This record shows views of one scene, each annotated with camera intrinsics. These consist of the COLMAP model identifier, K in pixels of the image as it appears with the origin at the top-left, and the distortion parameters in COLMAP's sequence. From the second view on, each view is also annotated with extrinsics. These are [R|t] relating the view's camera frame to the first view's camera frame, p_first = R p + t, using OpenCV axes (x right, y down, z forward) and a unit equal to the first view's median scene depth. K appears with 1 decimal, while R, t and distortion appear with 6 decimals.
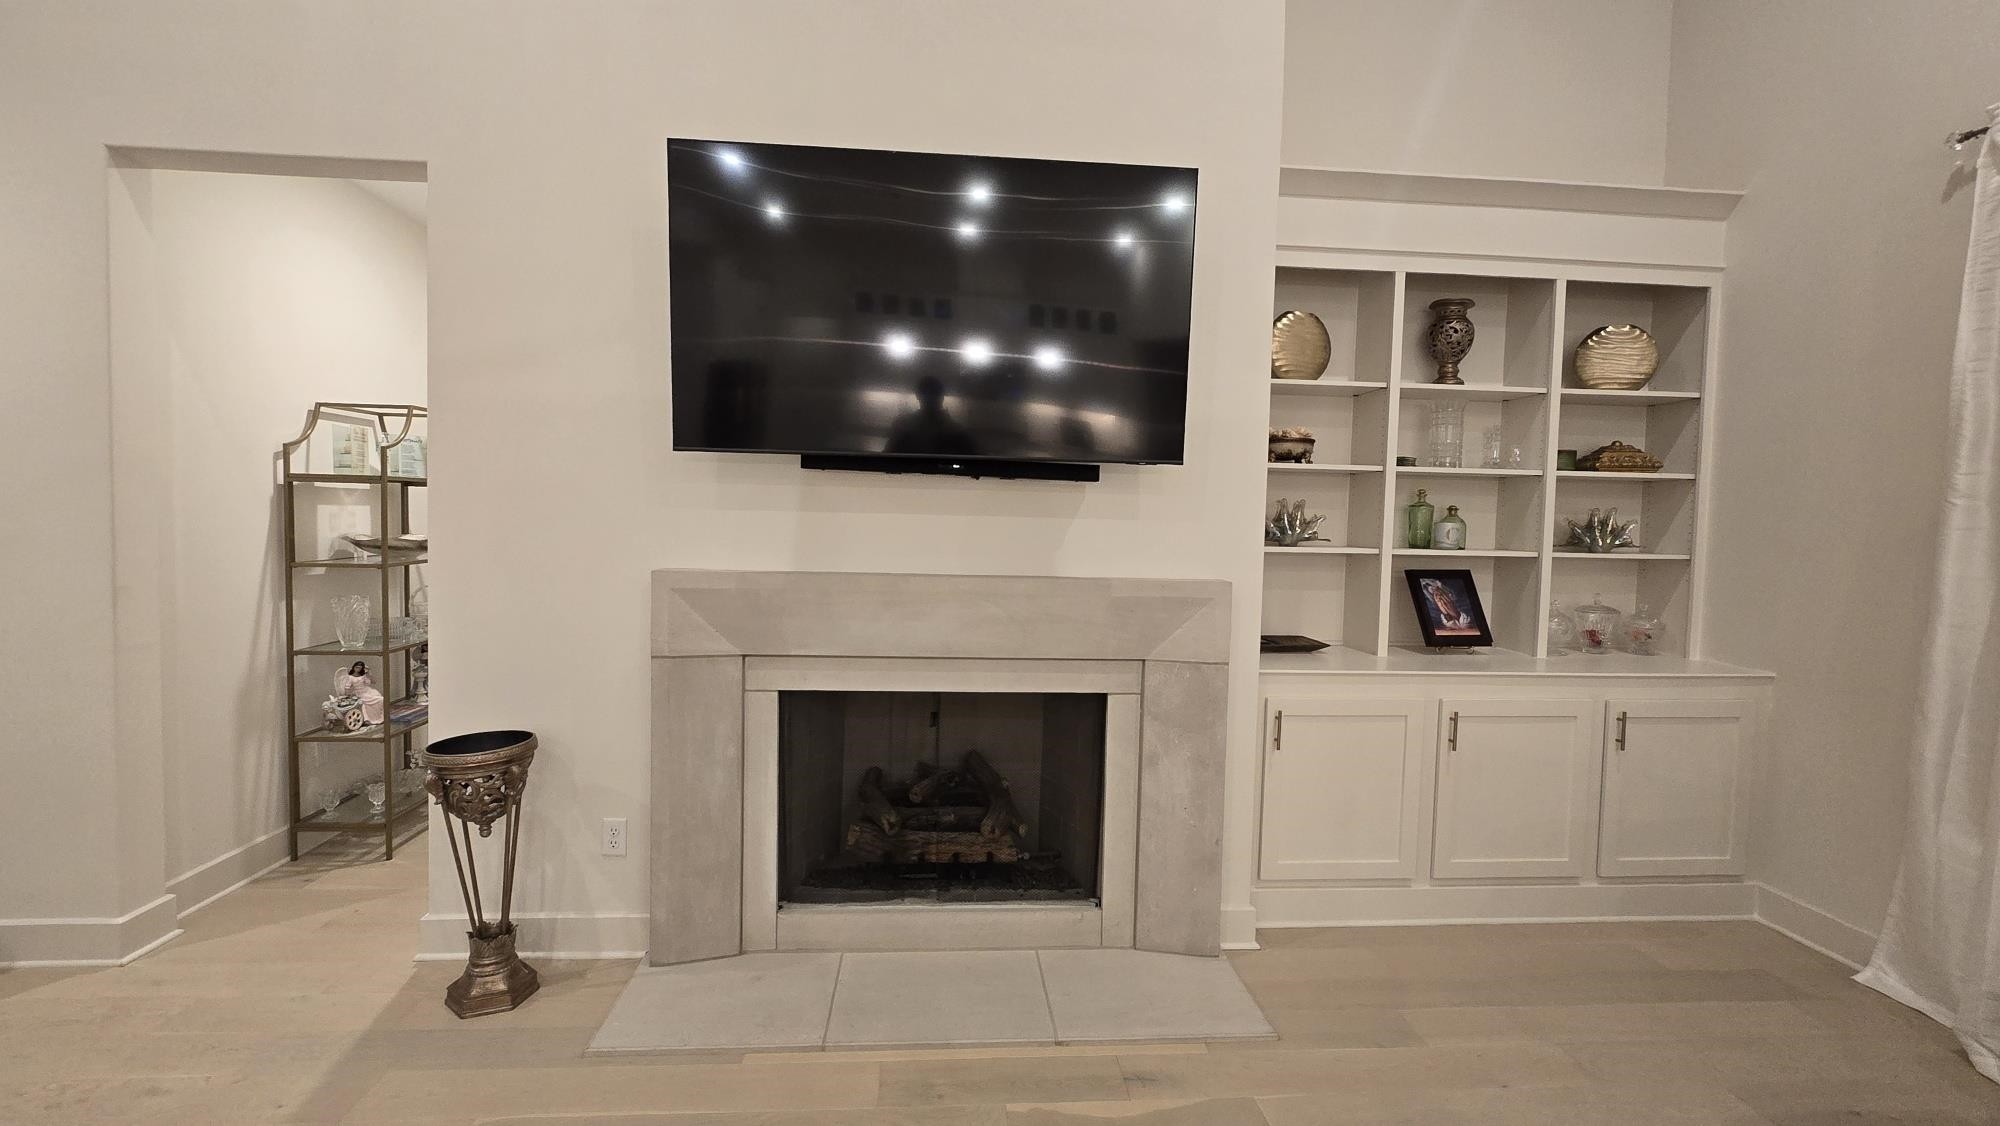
lens RADIAL K [[841.4, 0, 1003.2], [0, 841.4, 561.0], [0, 0, 1]] dist [-0.017690, -0.000467]
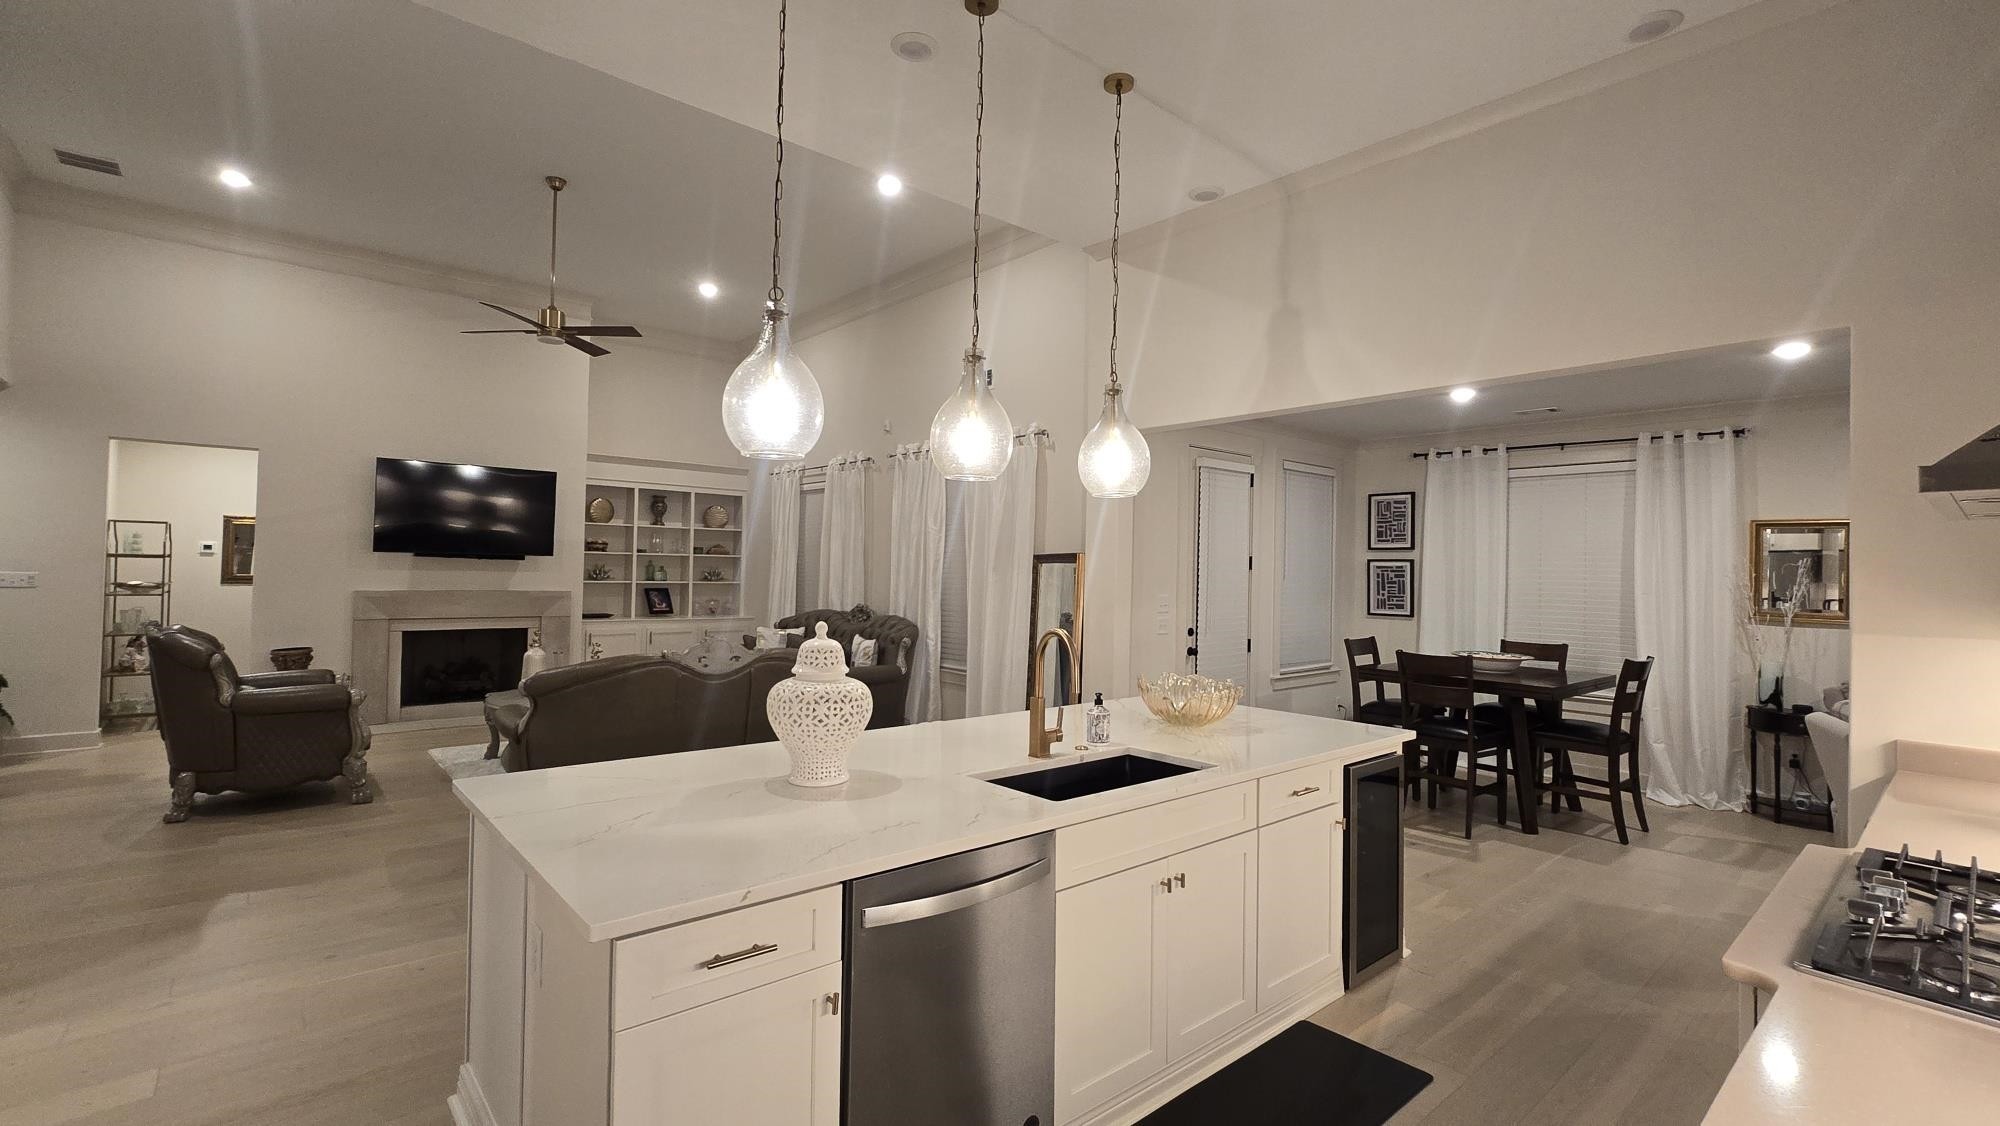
lens RADIAL K [[841.4, 0, 1003.2], [0, 841.4, 561.0], [0, 0, 1]] dist [-0.017690, -0.000467]
pose [[0.796701, 0.000021, 0.604374, -0.290221], [0.032338, 0.998566, -0.042663, 0.082356], [-0.603508, 0.053534, 0.795558, -2.135334]]
